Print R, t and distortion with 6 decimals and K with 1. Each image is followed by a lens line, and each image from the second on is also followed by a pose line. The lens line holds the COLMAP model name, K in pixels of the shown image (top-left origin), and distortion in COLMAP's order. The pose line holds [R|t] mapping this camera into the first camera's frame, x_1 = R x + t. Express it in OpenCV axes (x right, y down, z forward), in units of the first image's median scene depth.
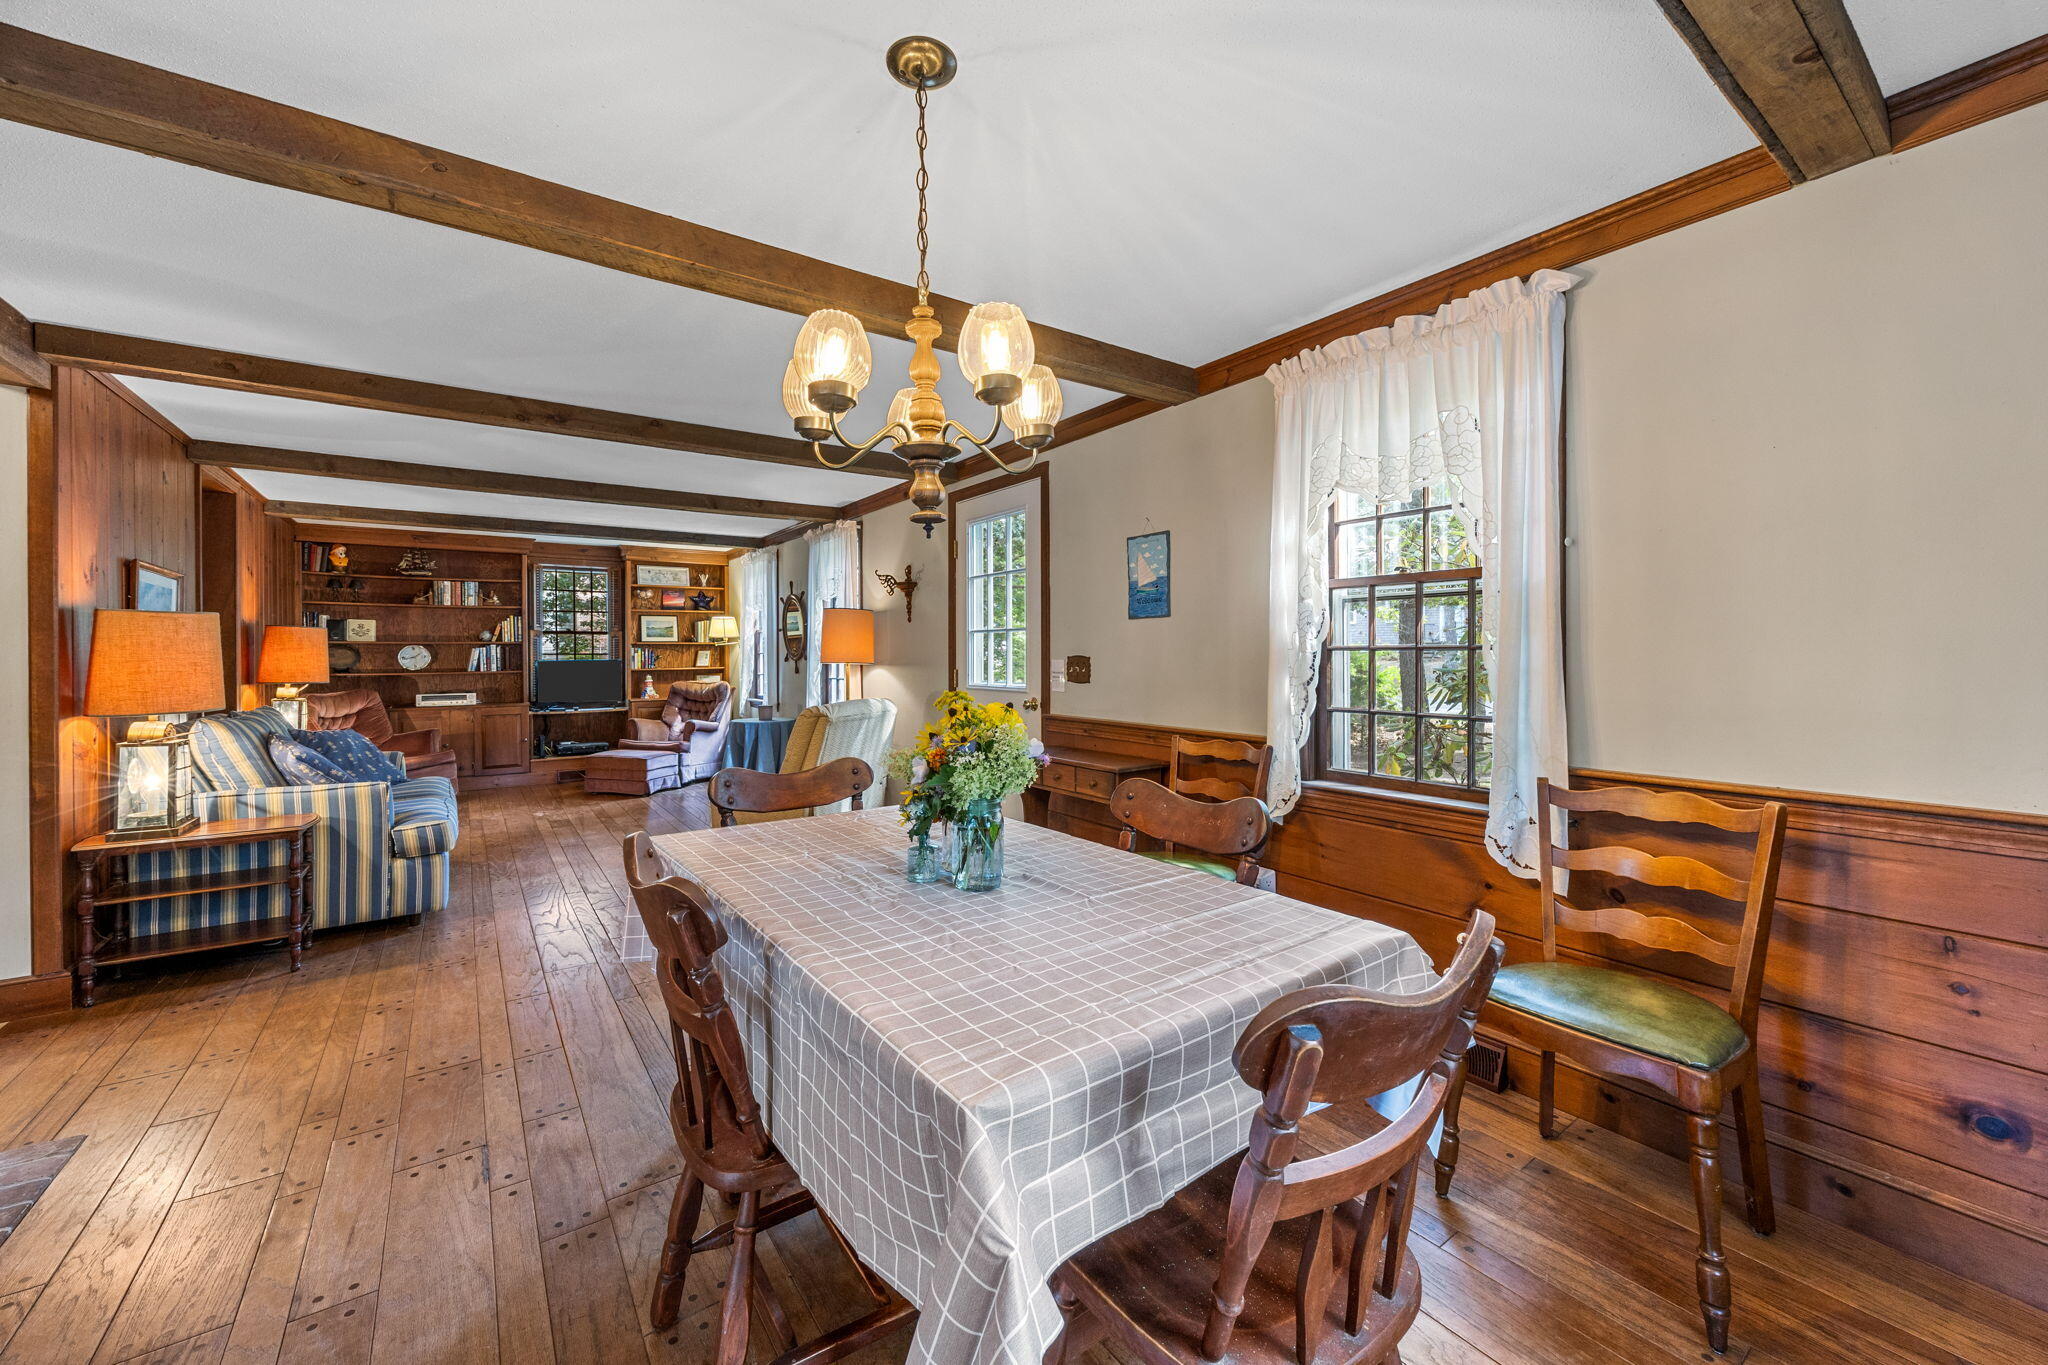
lens RADIAL K [[796.7, 0, 1027.5], [0, 796.7, 665.7], [0, 0, 1]] dist [0.017015, 0.000424]
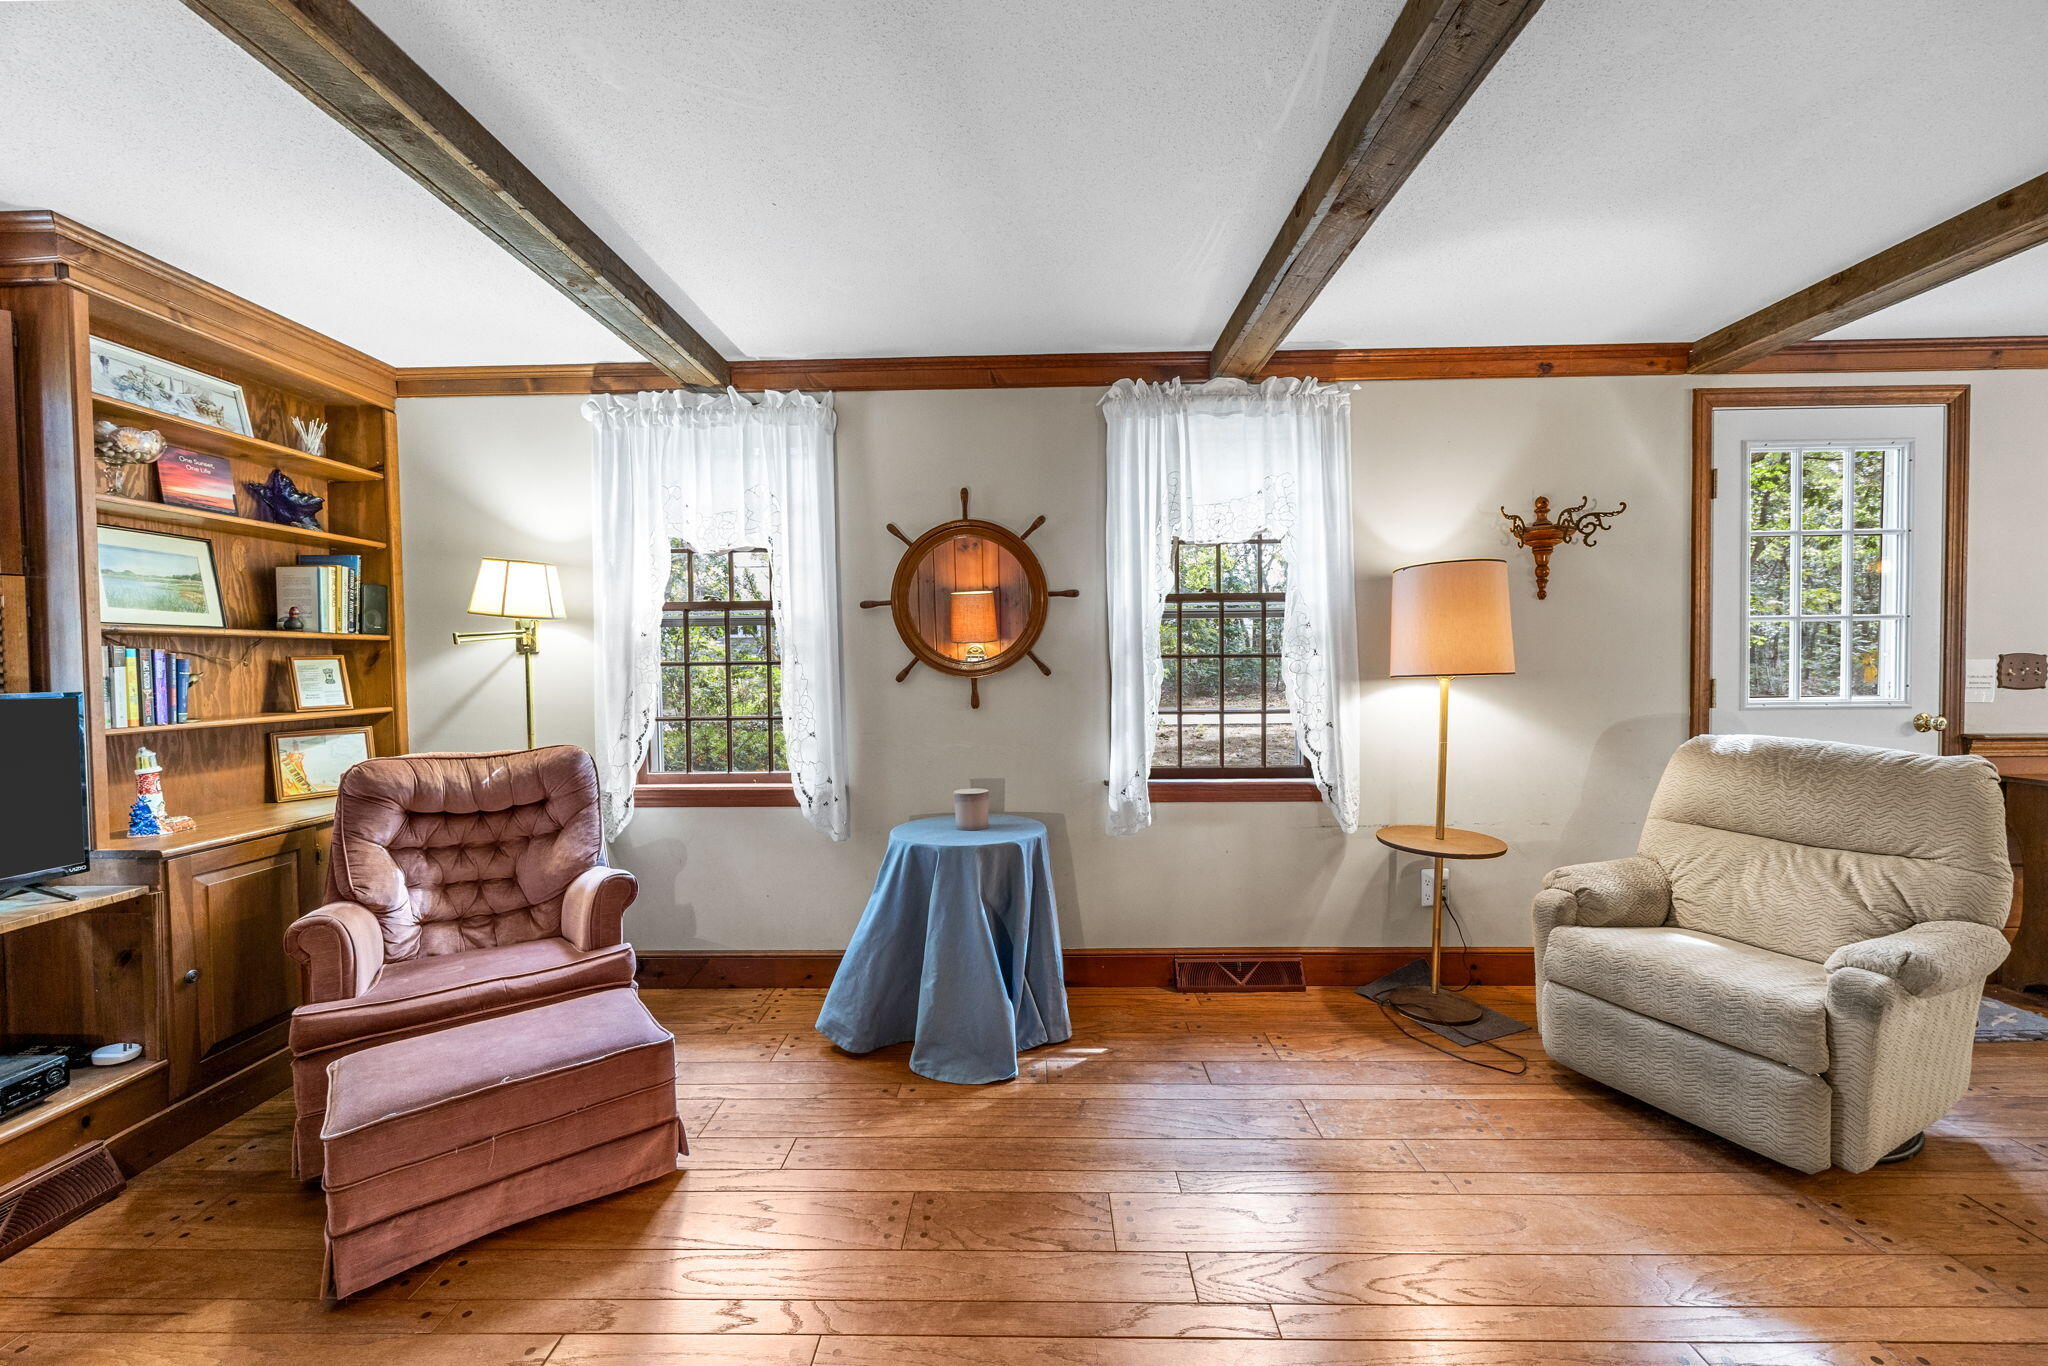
lens RADIAL K [[656.3, 0, 1026.8], [0, 656.3, 678.7], [0, 0, 1]] dist [-0.014005, -0.000099]
pose [[0.597932, -0.021703, 0.801253, -0.446310], [0.021552, 0.999707, 0.010996, -0.007488], [-0.801257, 0.010694, 0.598225, 0.627023]]
